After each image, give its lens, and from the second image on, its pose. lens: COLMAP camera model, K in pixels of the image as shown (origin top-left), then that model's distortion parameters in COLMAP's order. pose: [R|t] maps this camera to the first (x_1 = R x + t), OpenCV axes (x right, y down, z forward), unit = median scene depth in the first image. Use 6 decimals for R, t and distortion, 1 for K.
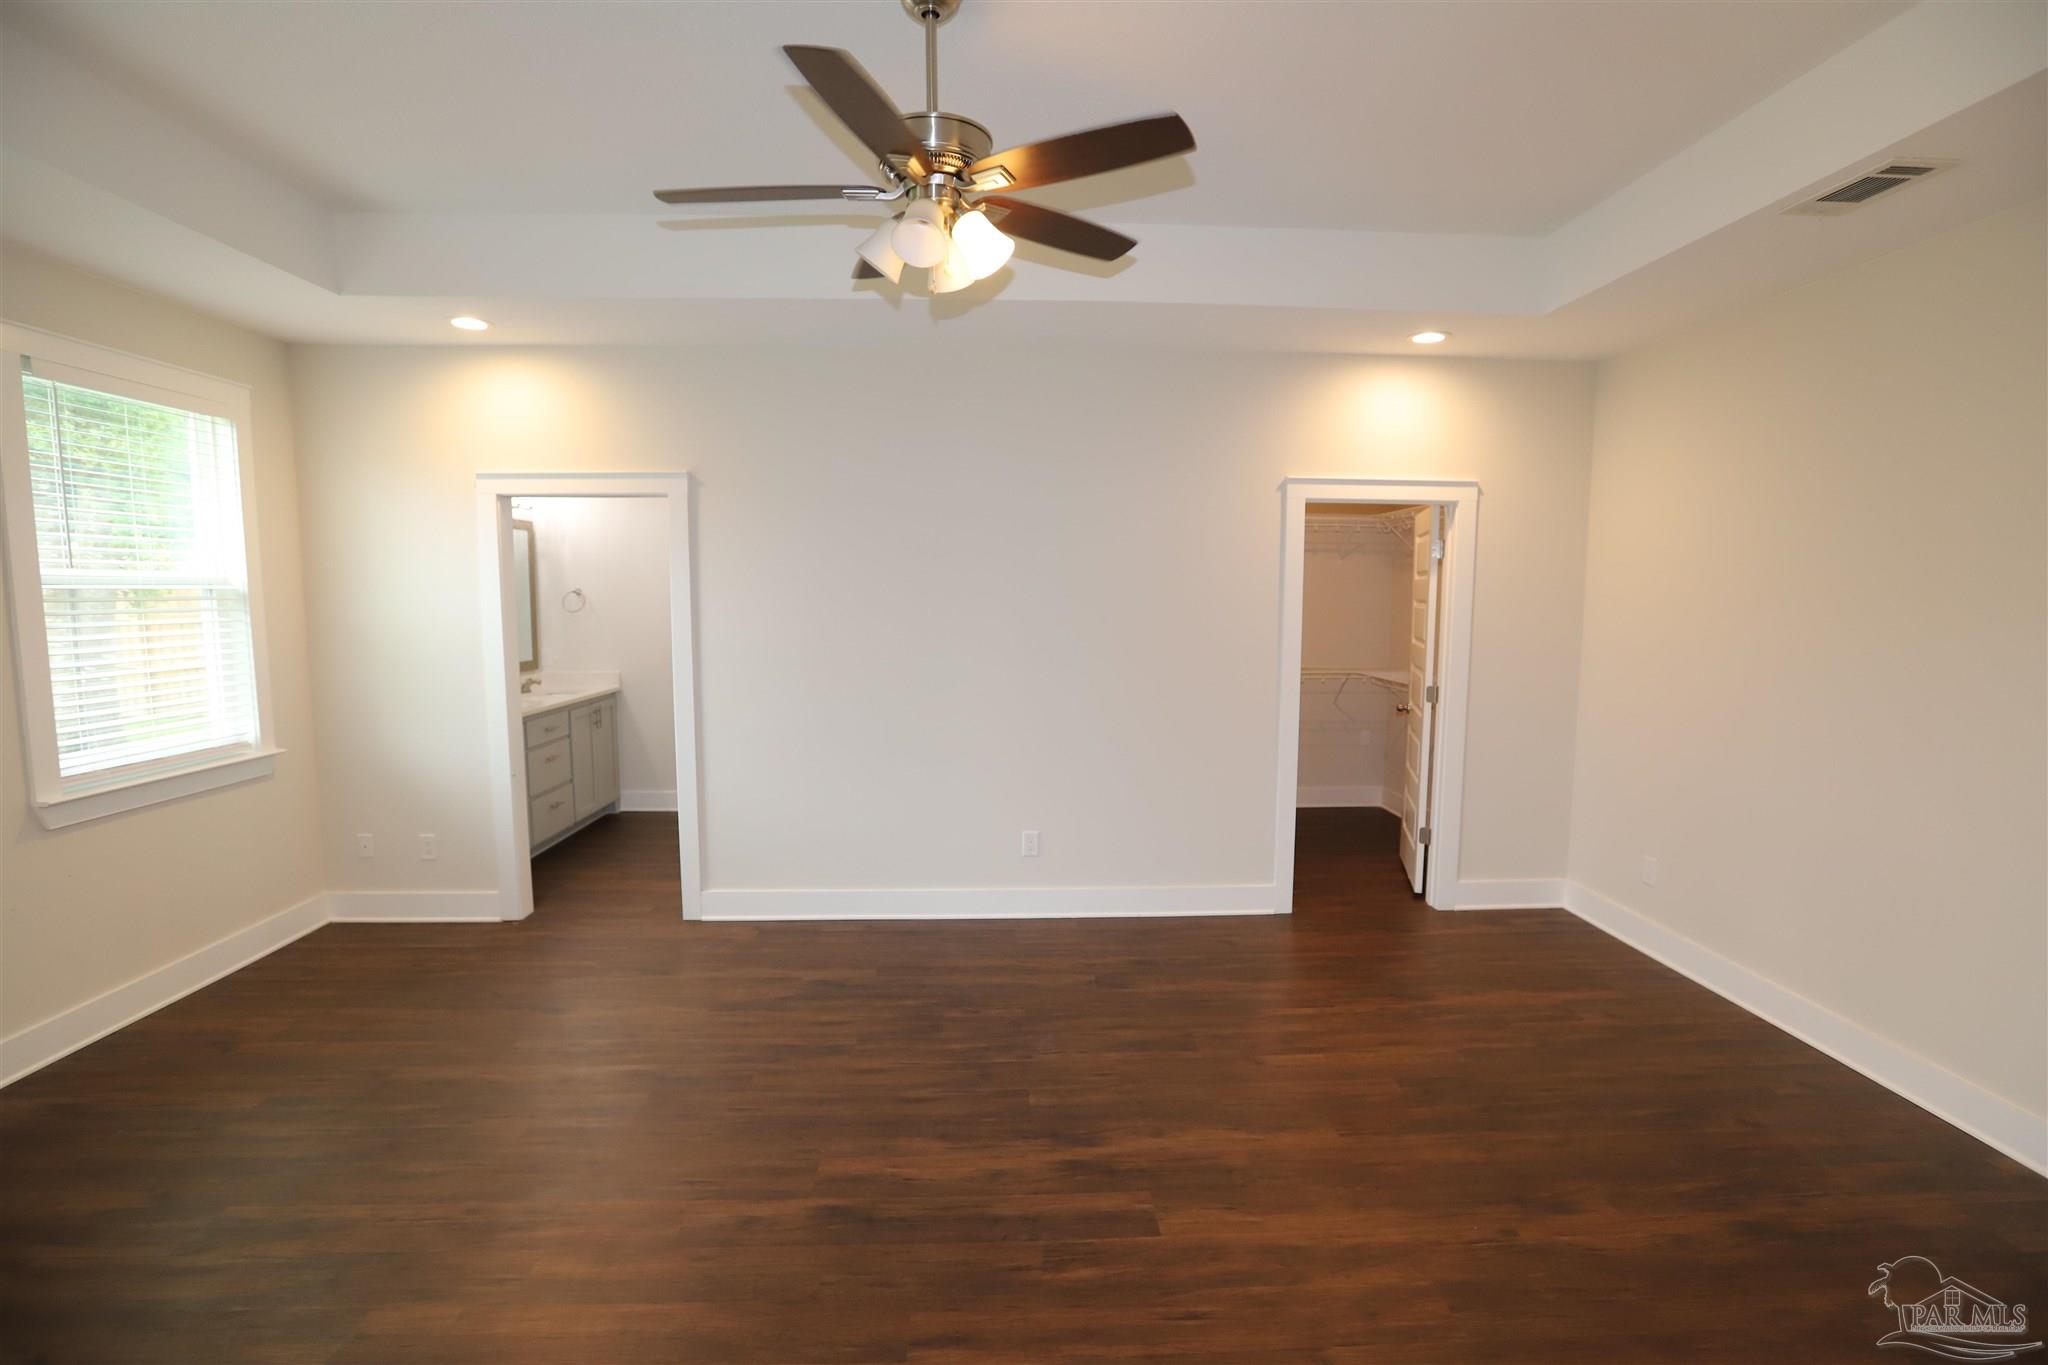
lens RADIAL K [[936.2, 0, 1031.1], [0, 936.2, 682.5], [0, 0, 1]] dist [-0.063101, 0.029983]
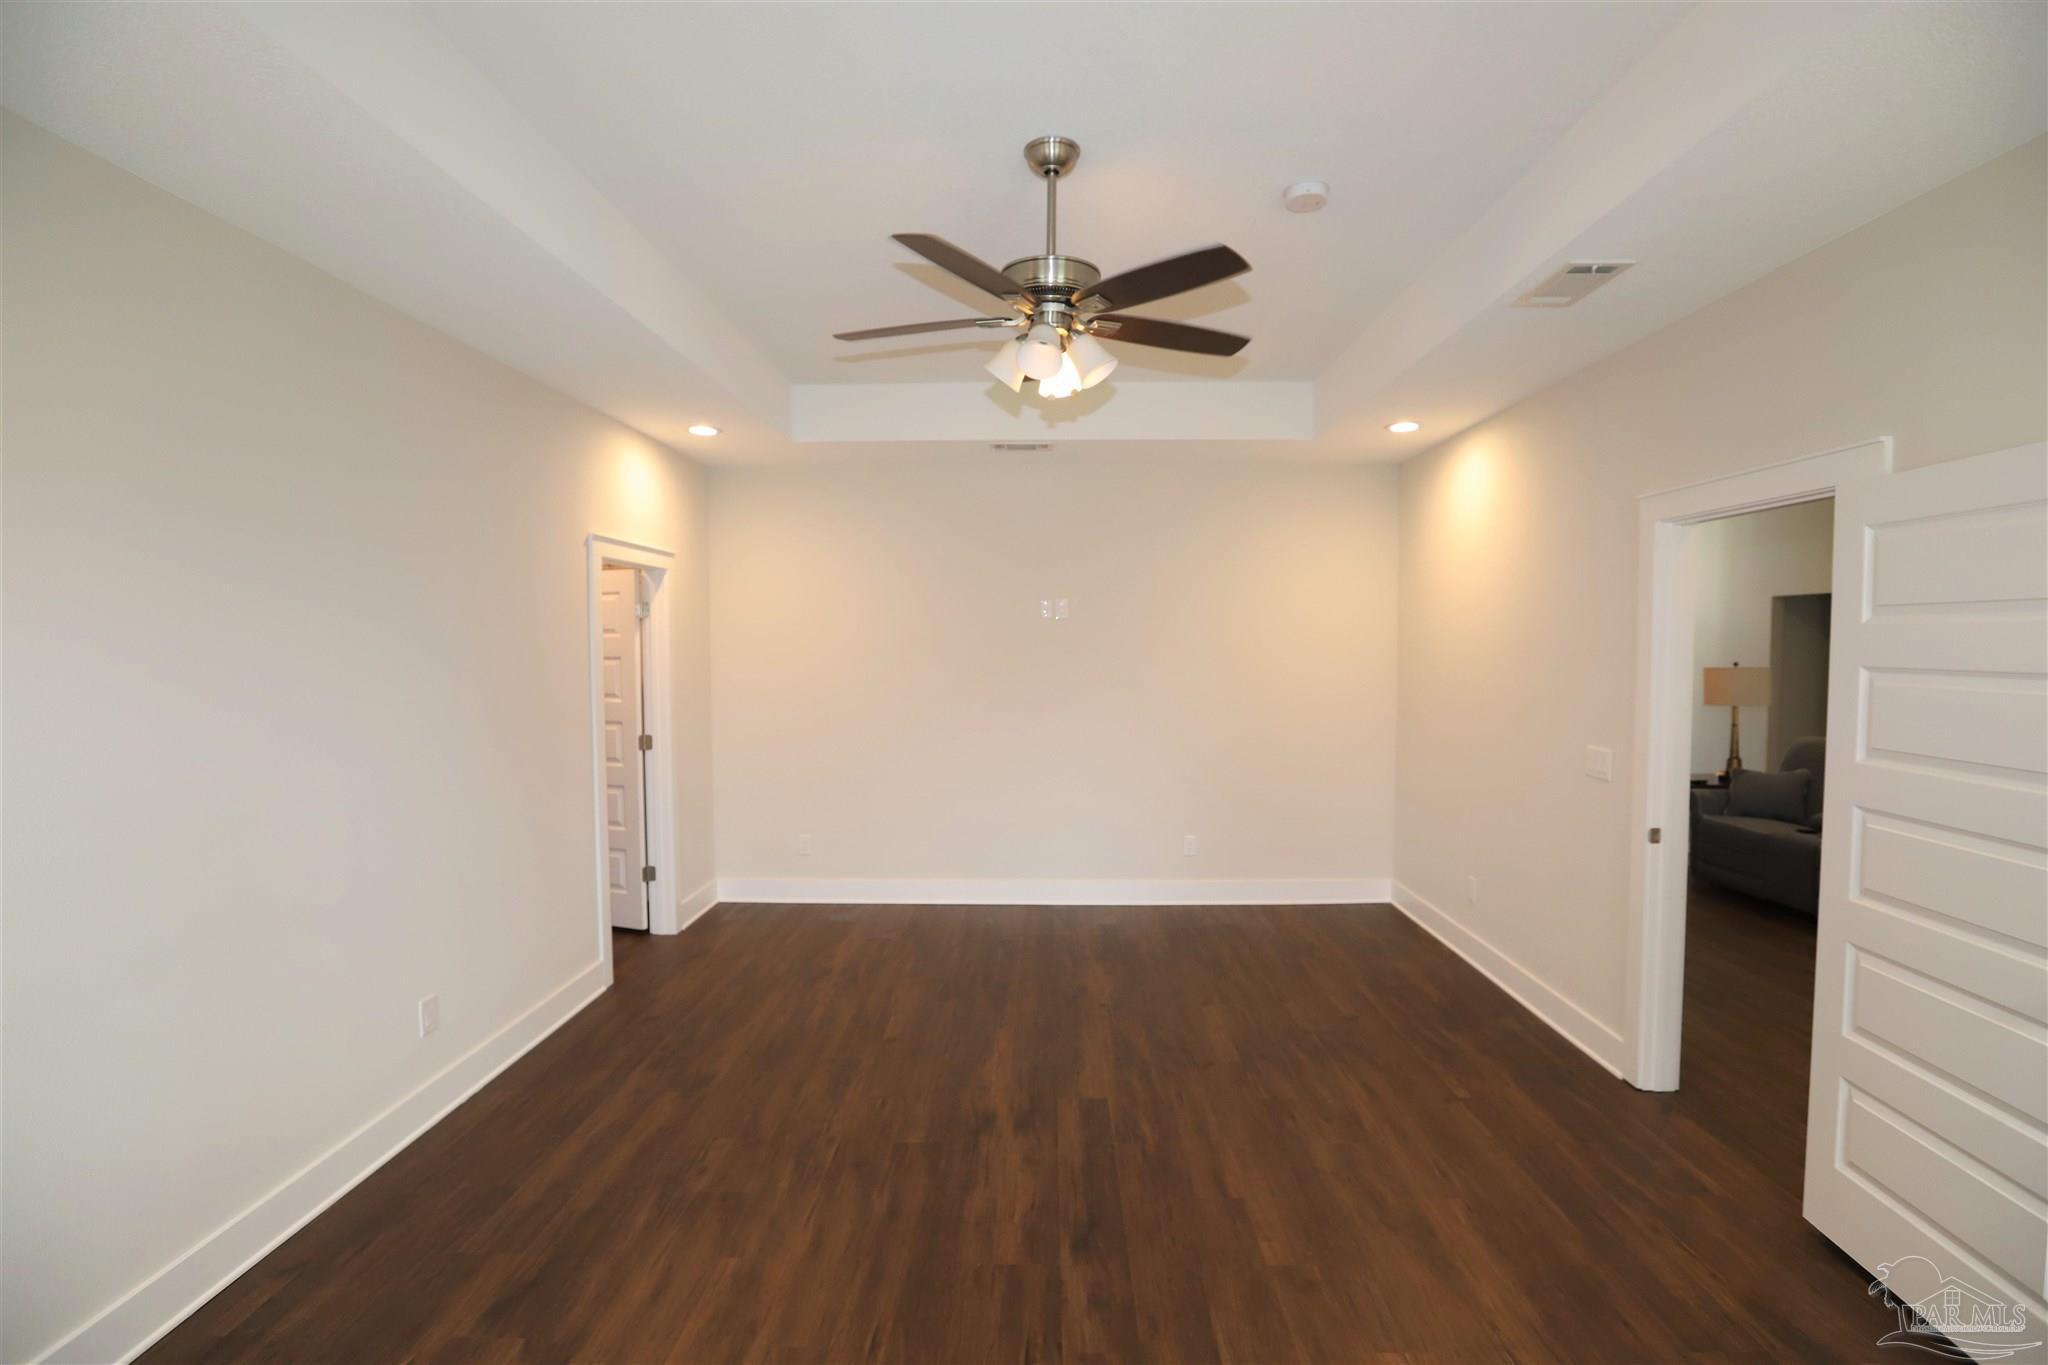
lens RADIAL K [[936.2, 0, 1031.1], [0, 936.2, 682.5], [0, 0, 1]] dist [-0.063101, 0.029983]
pose [[0.067260, -0.051260, 0.996418, -0.961931], [0.104770, 0.993521, 0.044039, -0.089490], [-0.992219, 0.101433, 0.072195, 0.717081]]
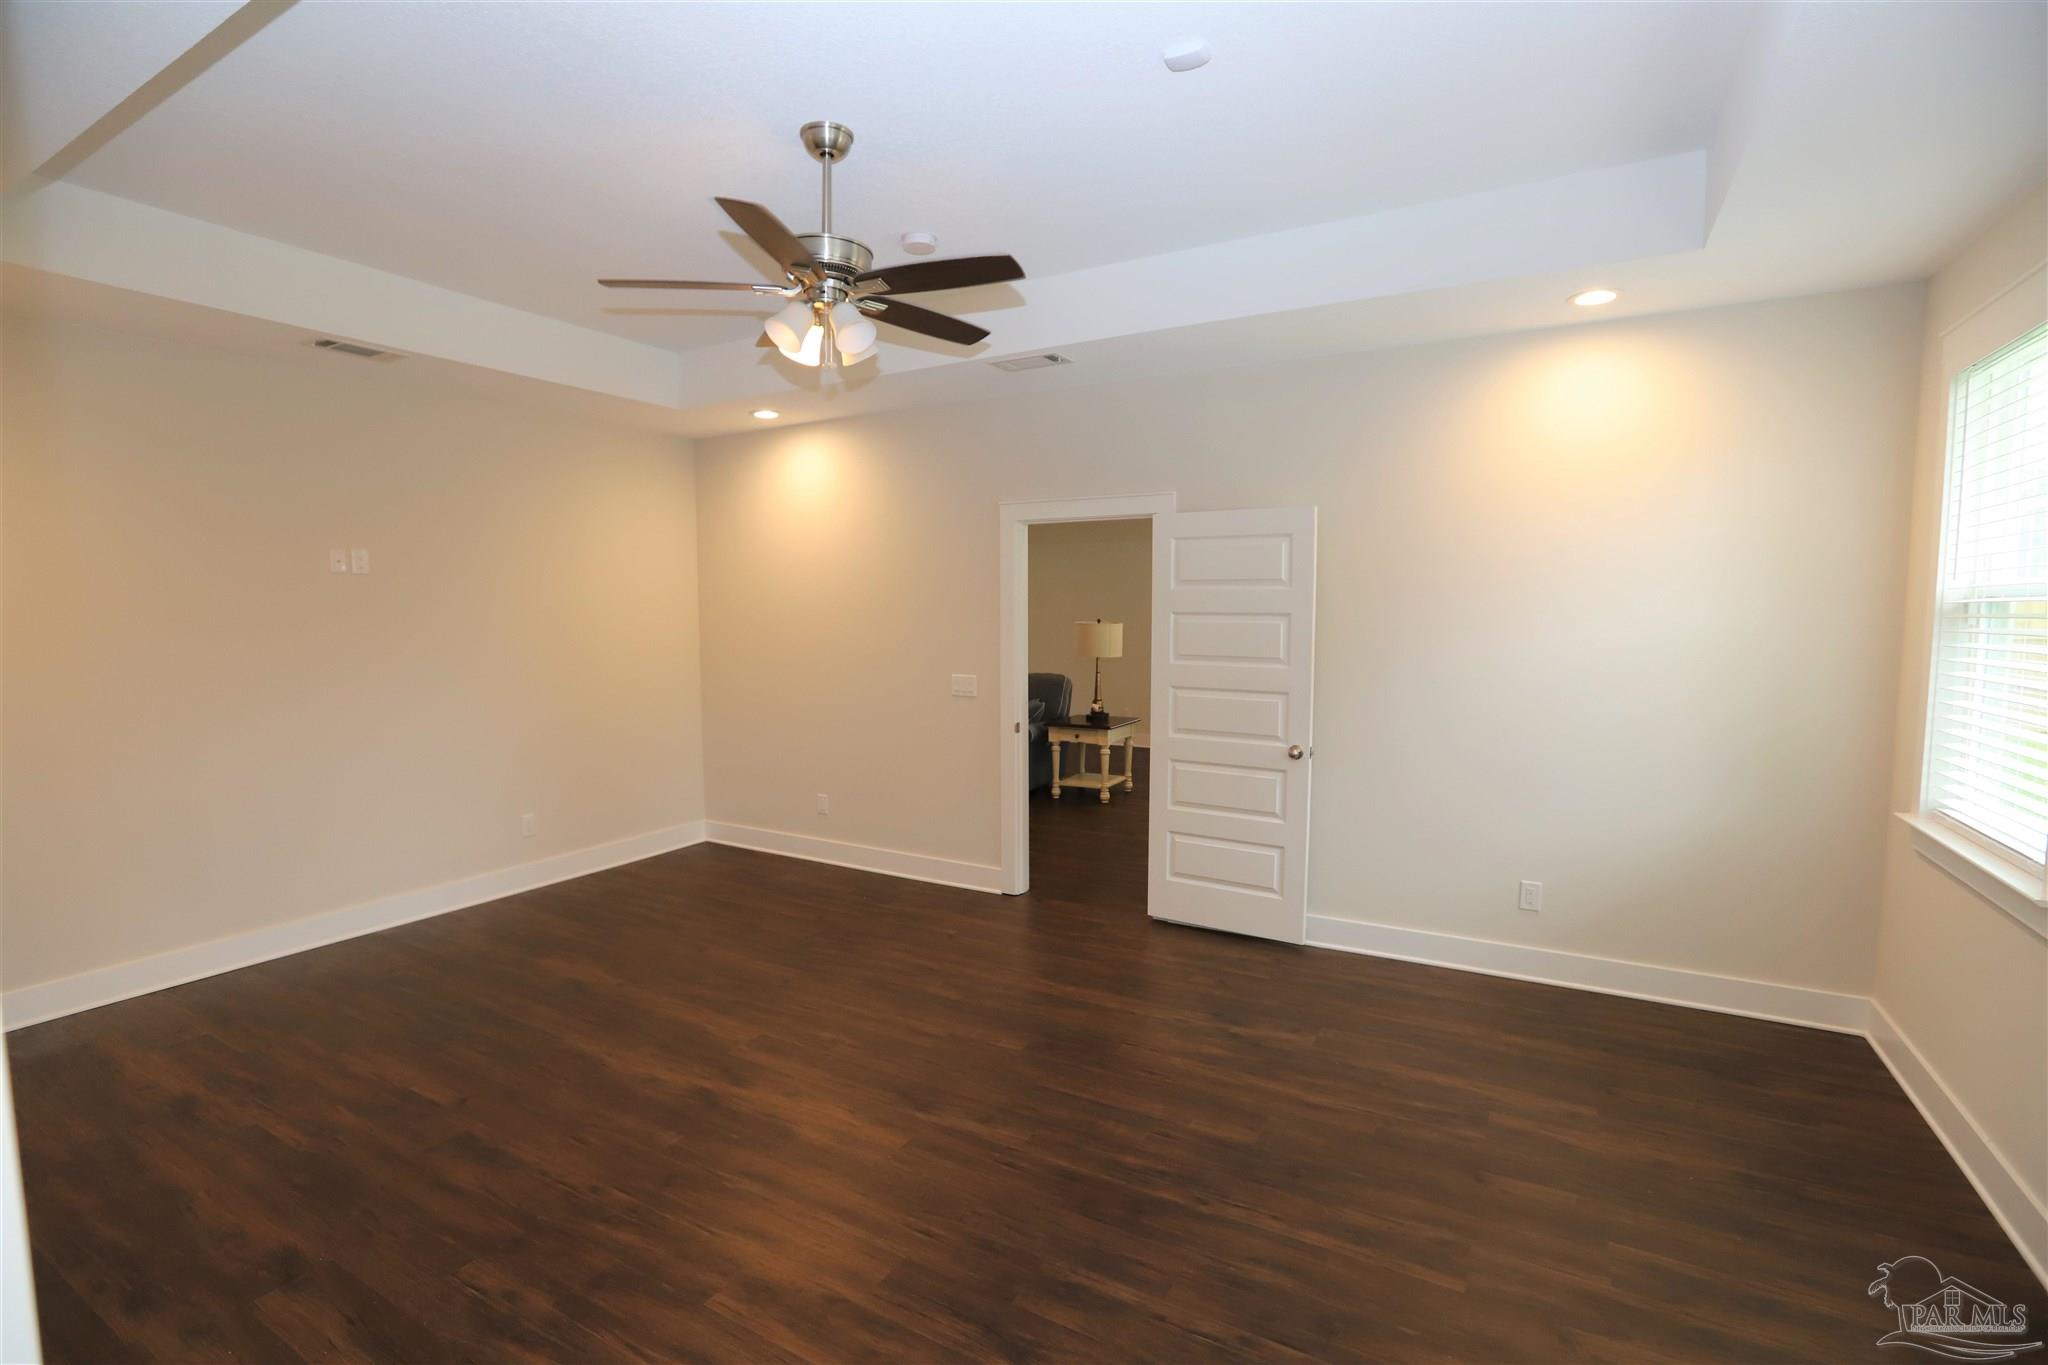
lens RADIAL K [[936.2, 0, 1031.1], [0, 936.2, 682.5], [0, 0, 1]] dist [-0.063101, 0.029983]
pose [[-0.846485, -0.047048, 0.530329, -0.760191], [0.050102, 0.984628, 0.167322, -0.147140], [-0.530050, 0.168206, -0.831116, 1.458509]]
